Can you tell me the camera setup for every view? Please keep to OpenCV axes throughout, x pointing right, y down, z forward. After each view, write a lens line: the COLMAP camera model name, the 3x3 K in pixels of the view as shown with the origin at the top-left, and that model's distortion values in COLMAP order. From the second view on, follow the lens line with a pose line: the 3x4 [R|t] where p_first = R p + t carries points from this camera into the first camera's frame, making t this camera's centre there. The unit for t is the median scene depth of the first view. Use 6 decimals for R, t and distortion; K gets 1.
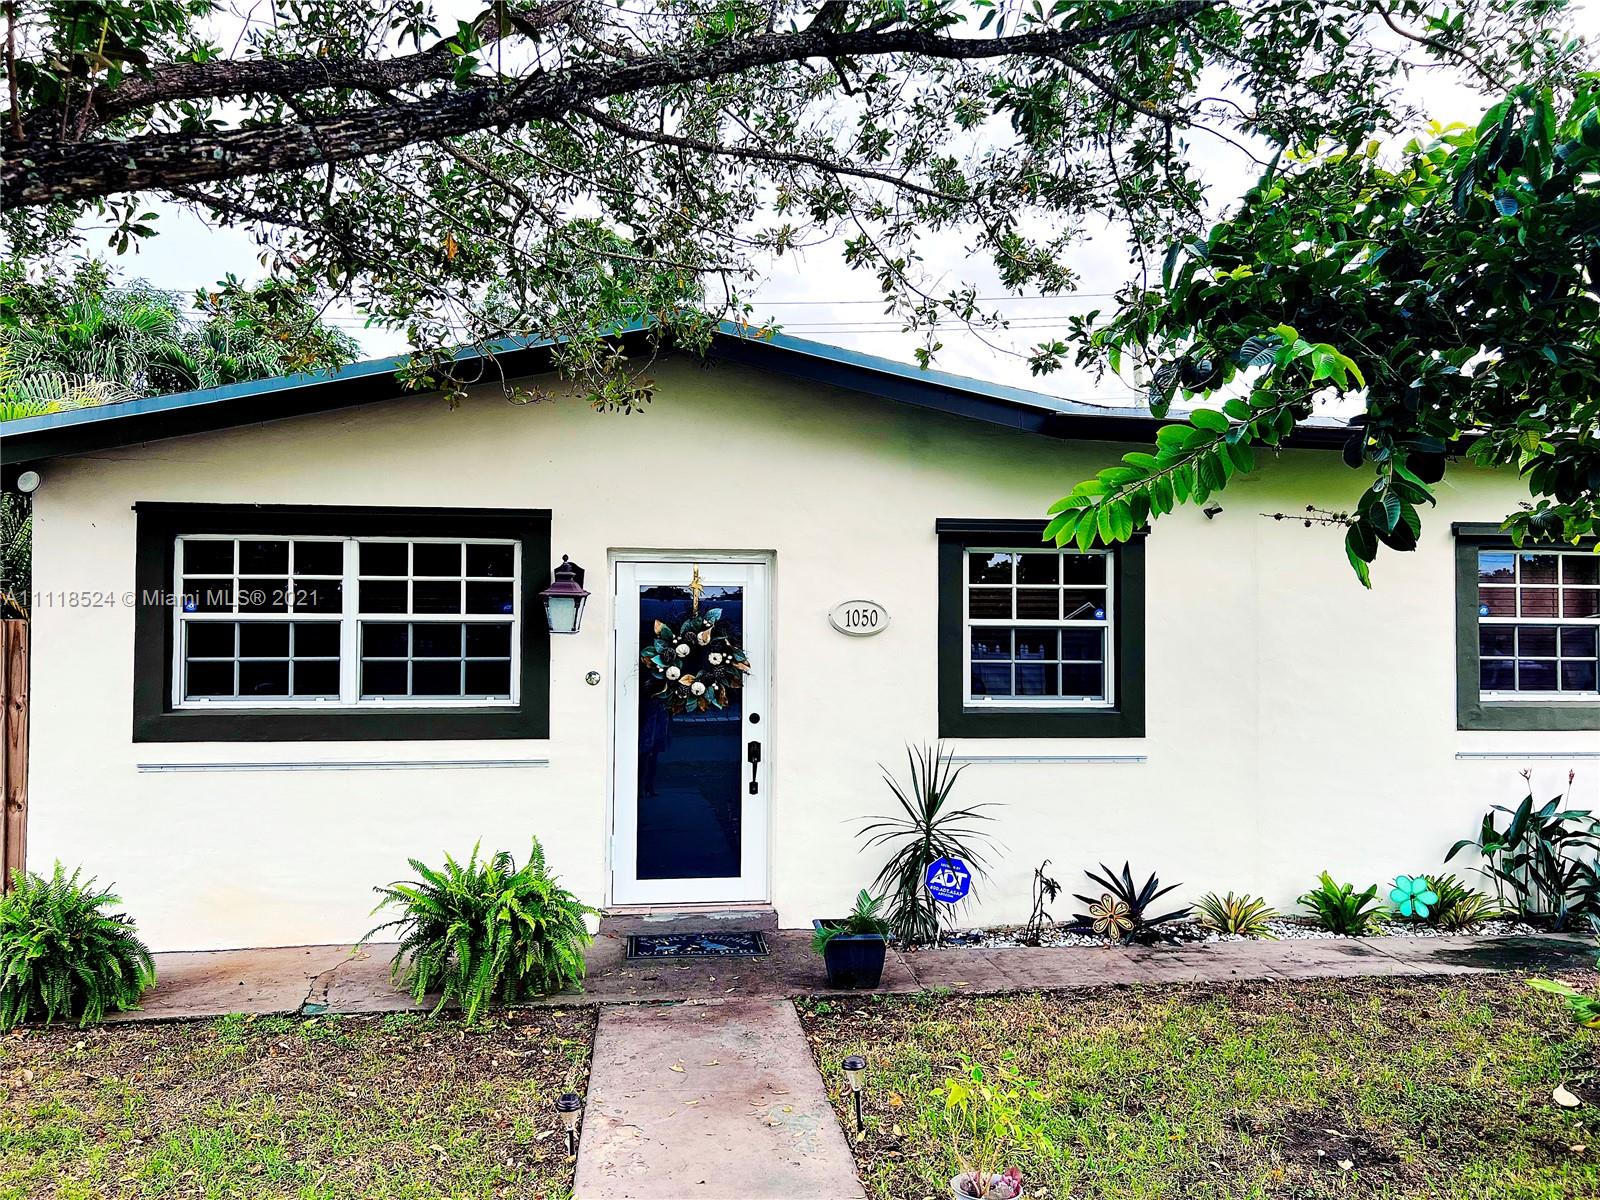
lens RADIAL K [[1213.9, 0, 802.7], [0, 1213.9, 604.9], [0, 0, 1]] dist [0.016674, -0.017815]
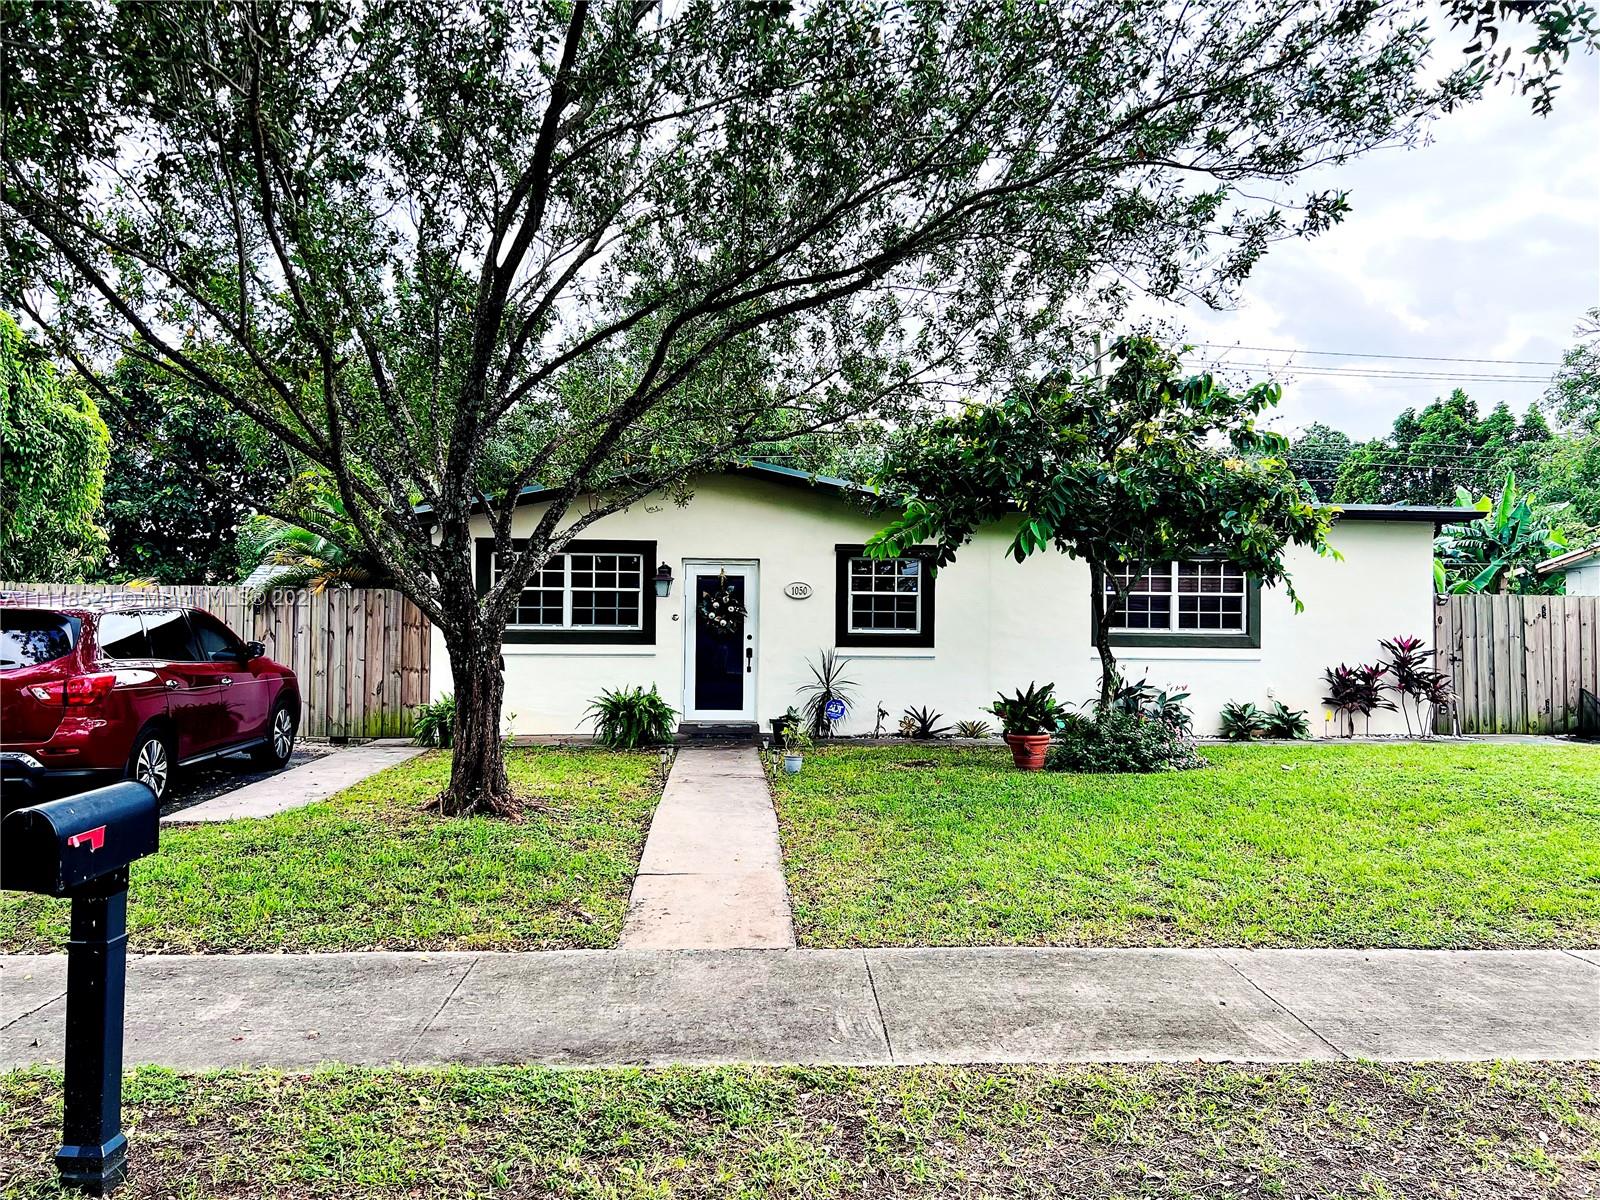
lens RADIAL K [[1213.9, 0, 798.8], [0, 1213.9, 599.1], [0, 0, 1]] dist [0.016674, -0.017815]
pose [[0.998114, 0.006365, -0.061061, 0.182772], [-0.004542, 0.999541, 0.029944, -0.039302], [0.061223, -0.029610, 0.997685, -1.166310]]
